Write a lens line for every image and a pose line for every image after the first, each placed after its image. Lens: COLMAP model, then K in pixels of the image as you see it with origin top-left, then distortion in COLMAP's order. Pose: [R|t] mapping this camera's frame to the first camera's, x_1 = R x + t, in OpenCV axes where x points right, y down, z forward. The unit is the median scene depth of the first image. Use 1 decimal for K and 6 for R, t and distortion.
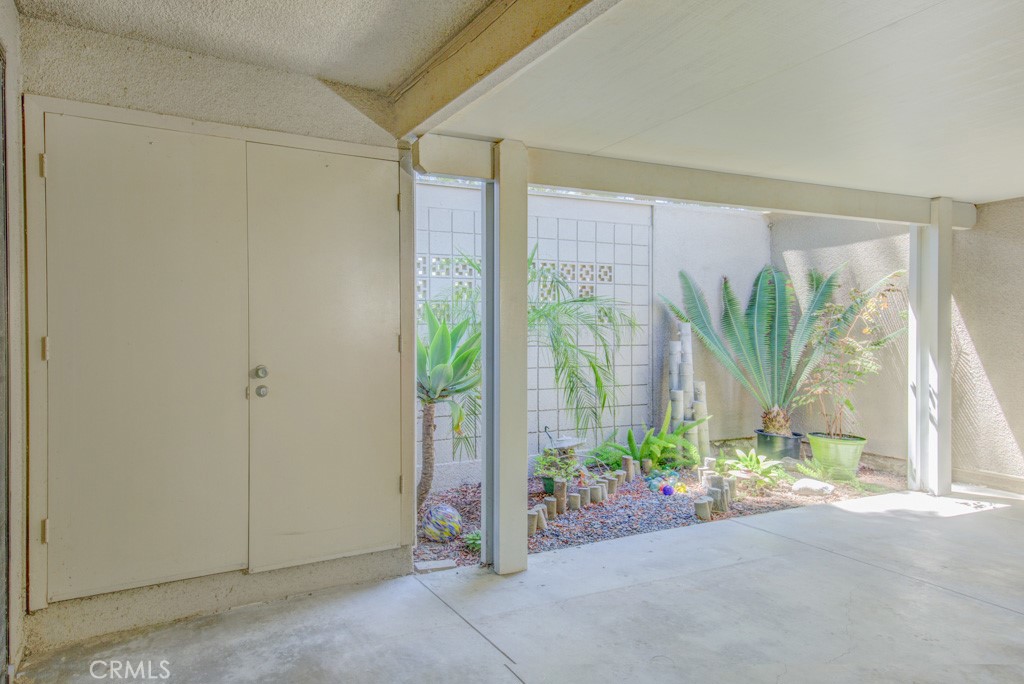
lens RADIAL K [[550.4, 0, 482.1], [0, 550.4, 340.9], [0, 0, 1]] dist [0.001323, 0.000253]
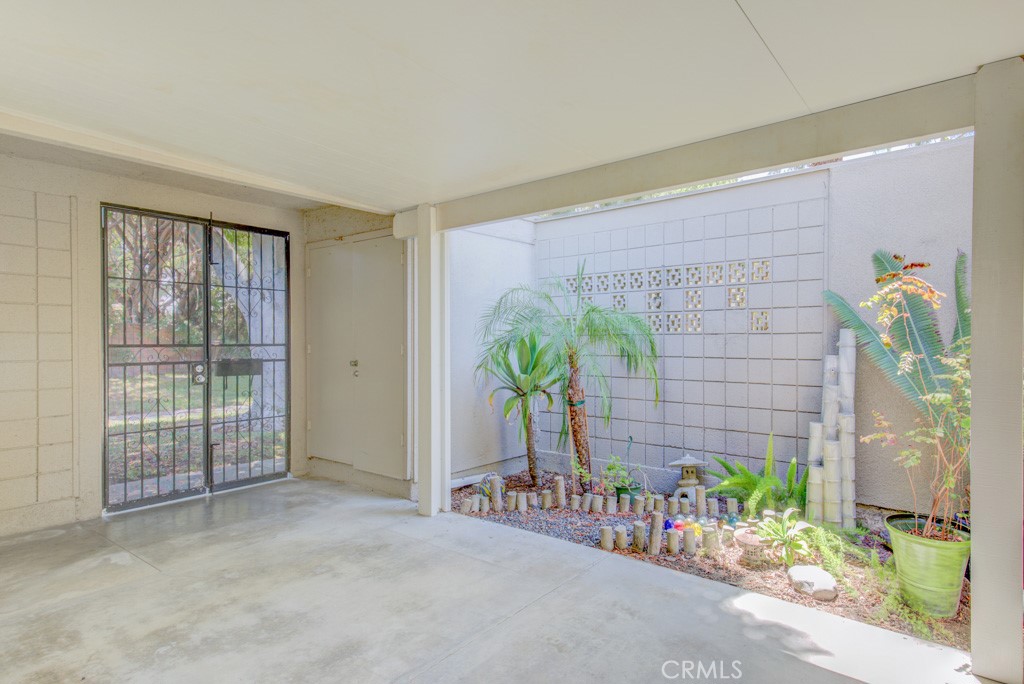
lens RADIAL K [[550.4, 0, 482.1], [0, 550.4, 340.9], [0, 0, 1]] dist [0.001323, 0.000253]
pose [[0.464794, -0.004492, -0.885407, 0.860309], [-0.015762, 0.999787, -0.013347, -0.001206], [0.885278, 0.020159, 0.464624, 0.302709]]
